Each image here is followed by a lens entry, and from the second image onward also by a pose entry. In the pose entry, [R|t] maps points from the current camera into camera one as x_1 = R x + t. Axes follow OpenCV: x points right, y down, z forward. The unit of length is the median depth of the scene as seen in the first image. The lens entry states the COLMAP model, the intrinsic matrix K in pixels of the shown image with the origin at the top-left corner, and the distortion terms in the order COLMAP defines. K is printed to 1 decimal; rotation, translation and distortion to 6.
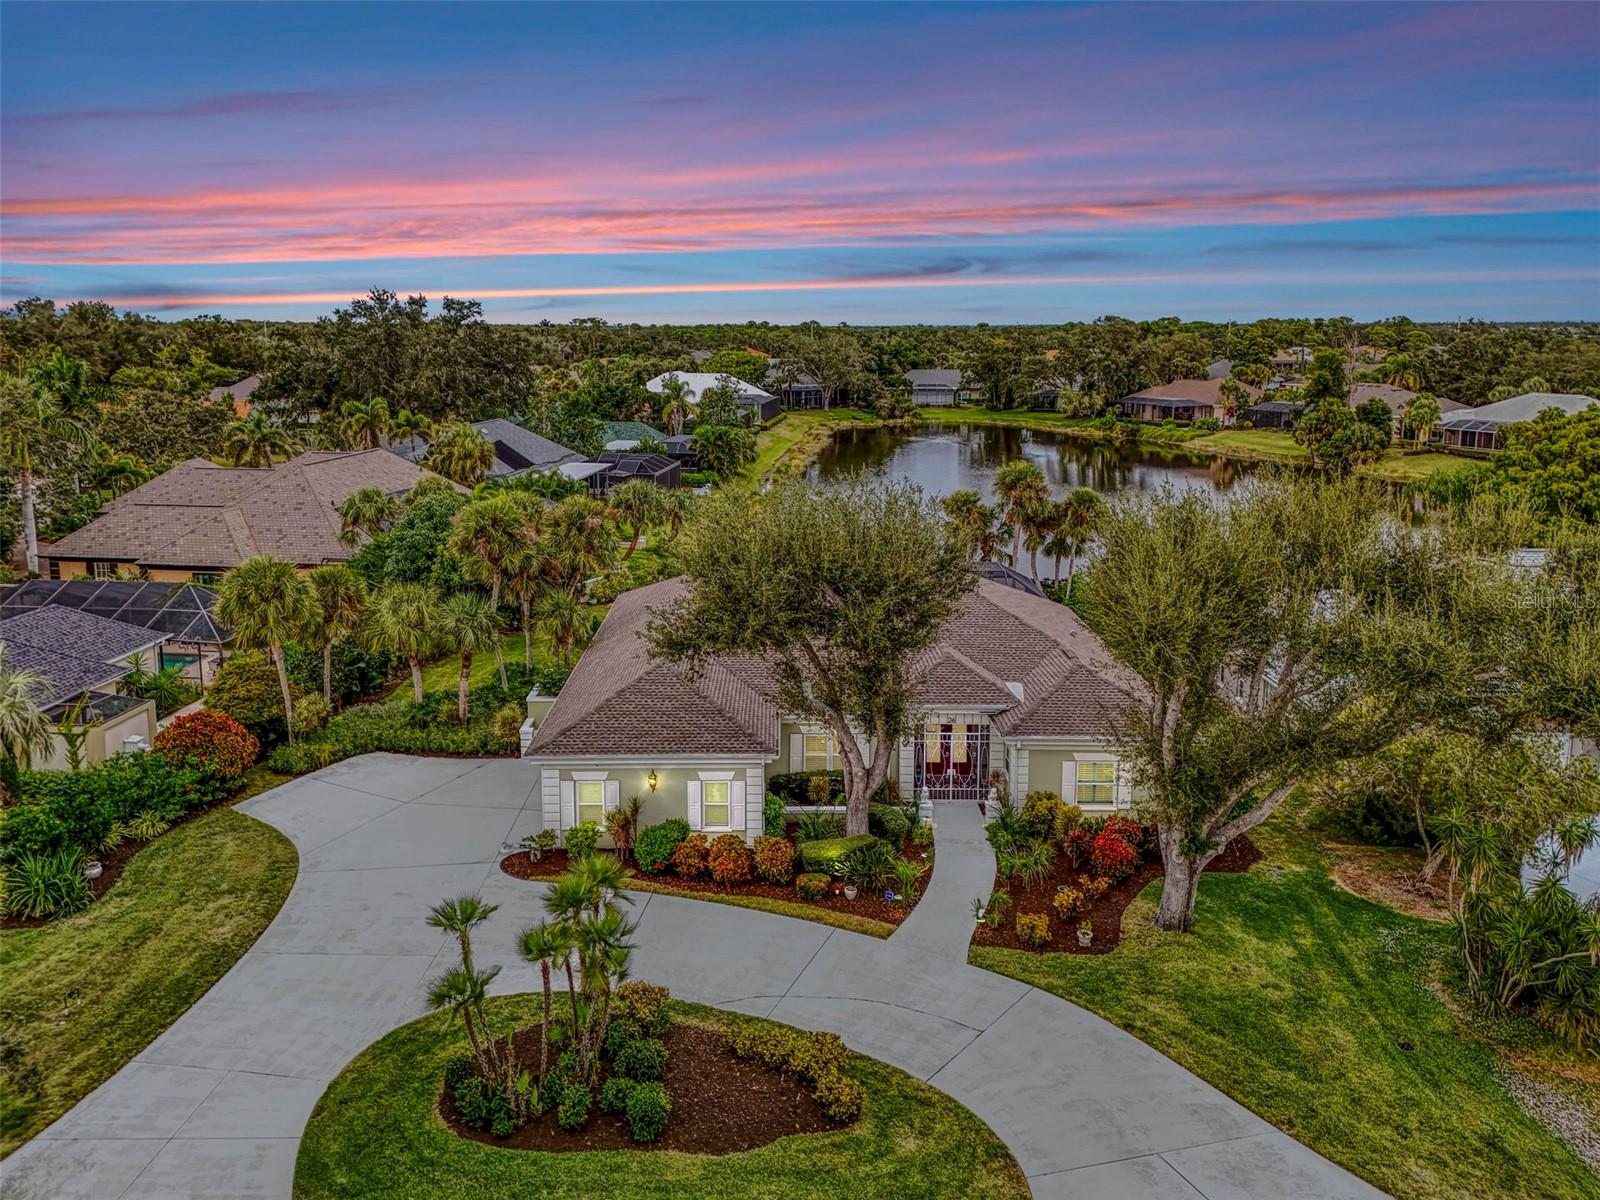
lens RADIAL K [[1368.9, 0, 778.1], [0, 1368.9, 600.7], [0, 0, 1]] dist [0.087492, -0.120711]
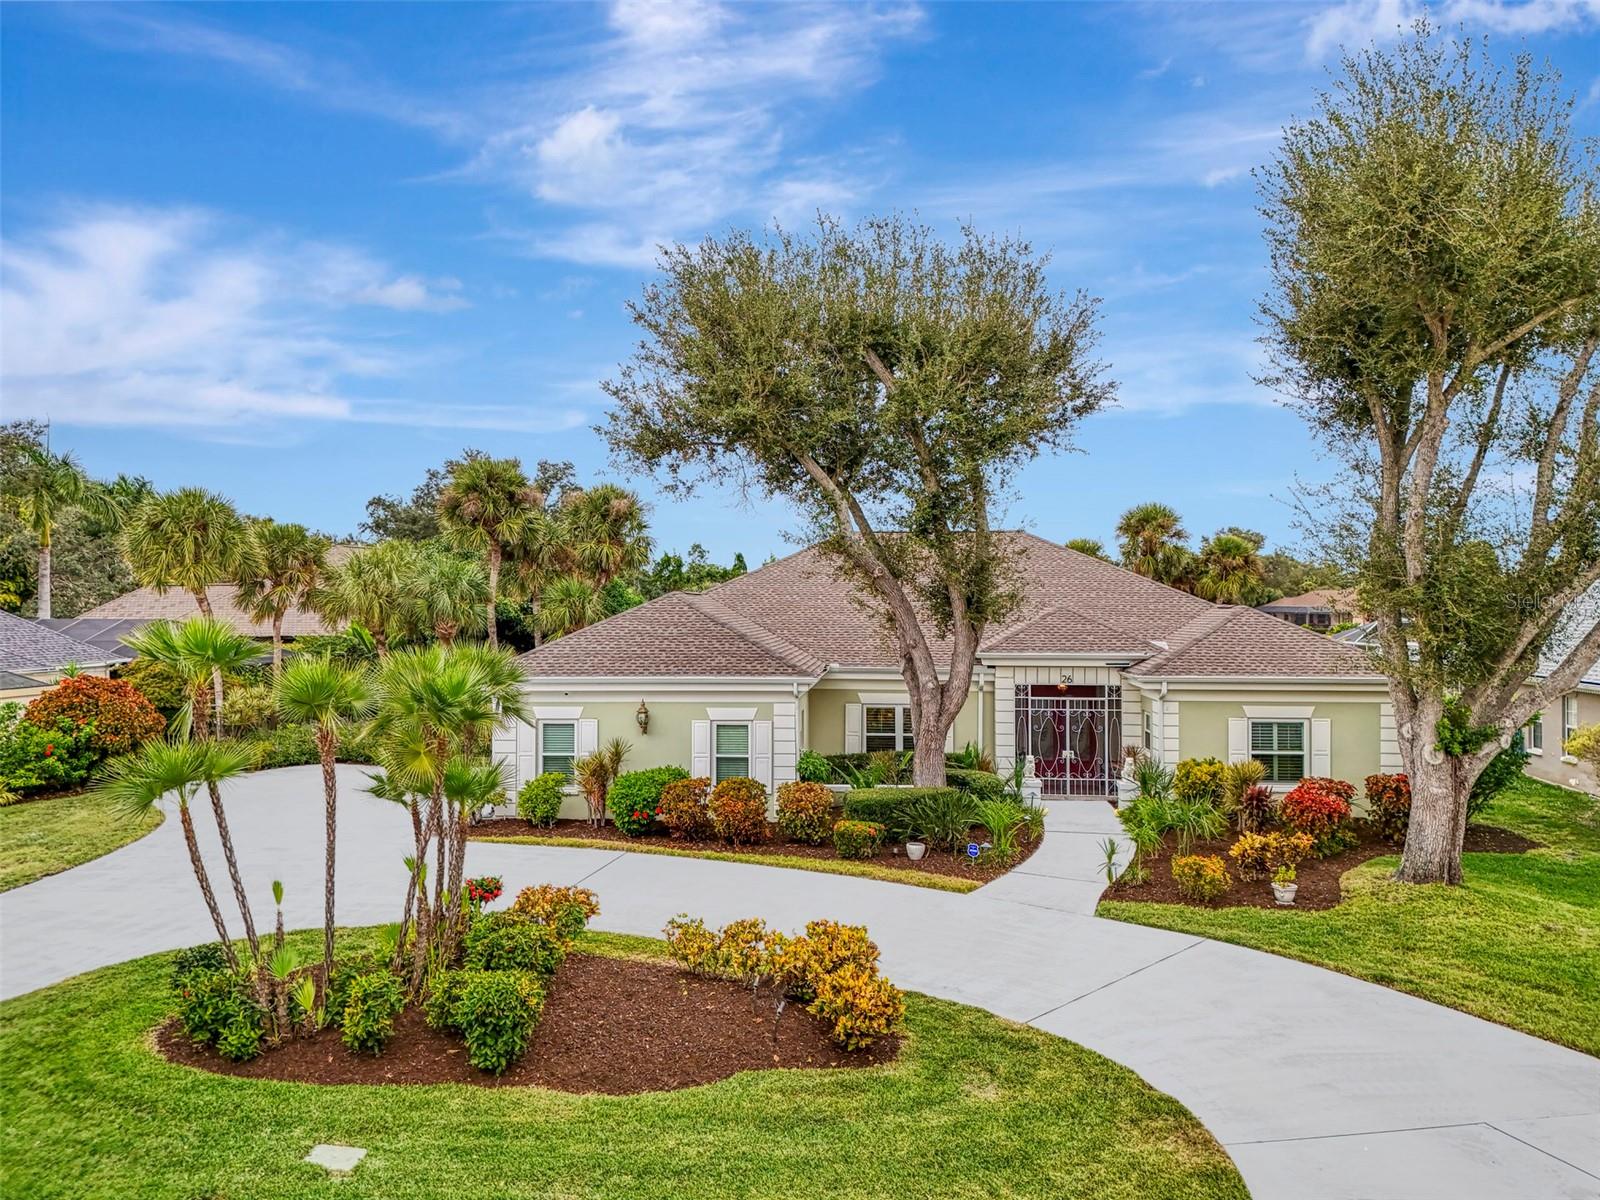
lens RADIAL K [[1368.9, 0, 778.1], [0, 1368.9, 600.7], [0, 0, 1]] dist [0.087492, -0.120711]
pose [[0.996364, 0.001373, -0.085187, 0.042907], [-0.016975, 0.983023, -0.182698, 0.216689], [0.083490, 0.183480, 0.979472, 0.316806]]
